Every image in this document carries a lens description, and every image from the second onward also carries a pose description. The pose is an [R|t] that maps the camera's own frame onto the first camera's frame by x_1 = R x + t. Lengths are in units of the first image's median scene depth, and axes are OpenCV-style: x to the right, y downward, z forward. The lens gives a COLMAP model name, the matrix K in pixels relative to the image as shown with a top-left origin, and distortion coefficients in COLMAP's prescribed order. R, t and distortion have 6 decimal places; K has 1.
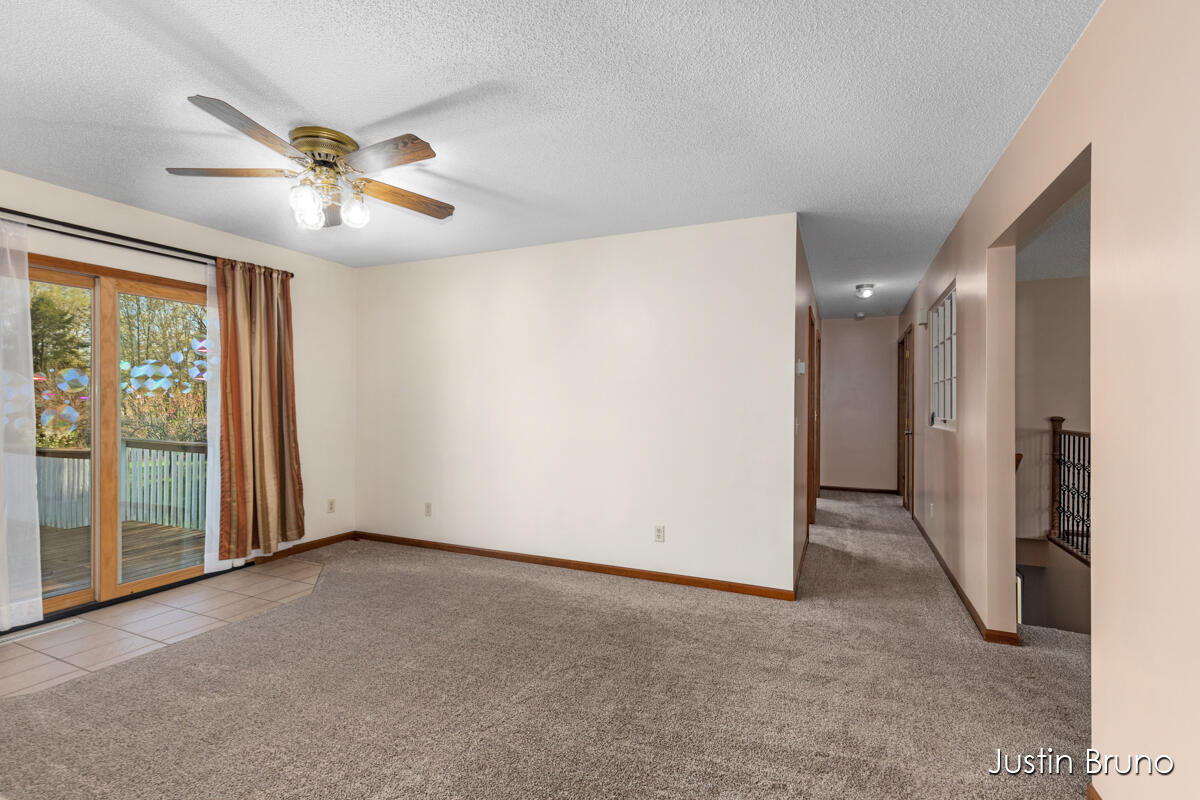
lens RADIAL K [[543.6, 0, 605.6], [0, 543.6, 408.8], [0, 0, 1]] dist [0.001565, -0.000507]
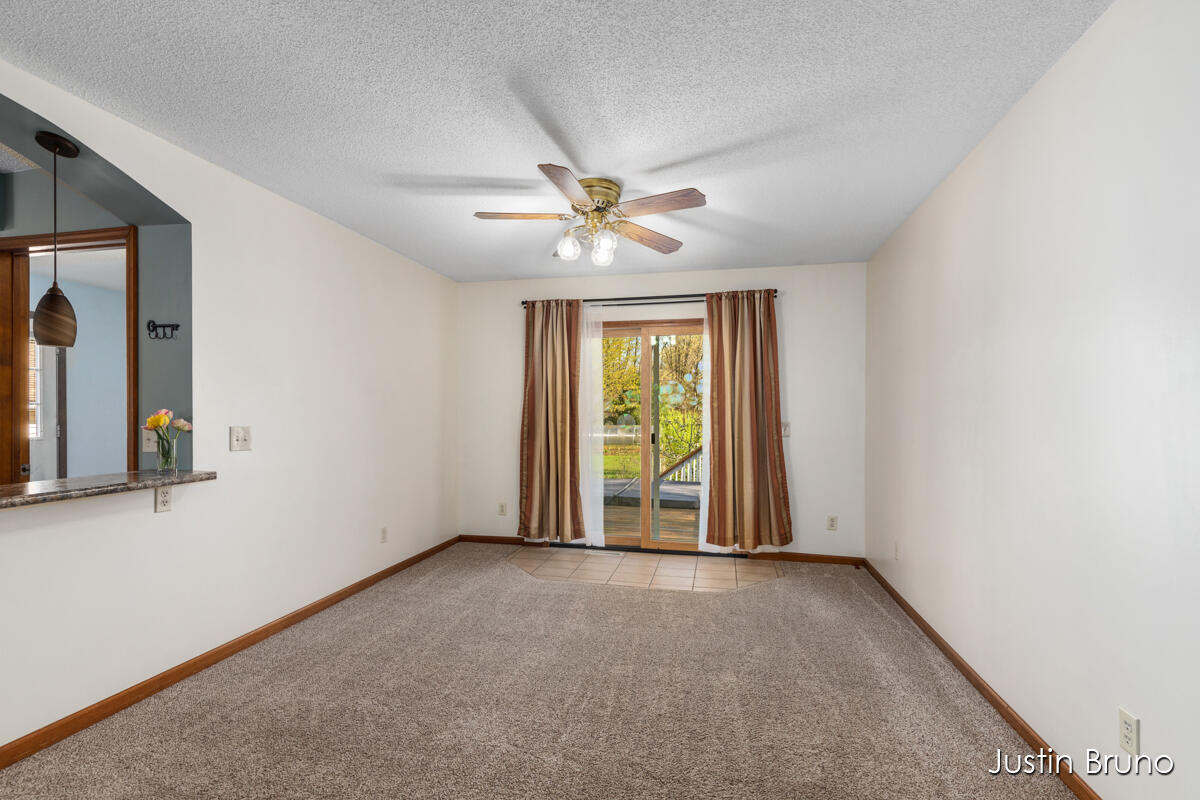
lens RADIAL K [[536.9, 0, 595.9], [0, 536.9, 415.4], [0, 0, 1]] dist [0.001758, -0.000024]
pose [[0.187827, 0.002100, -0.982200, 0.405561], [-0.014432, 0.999896, -0.000622, -0.001601], [0.982096, 0.014291, 0.187838, 0.514847]]
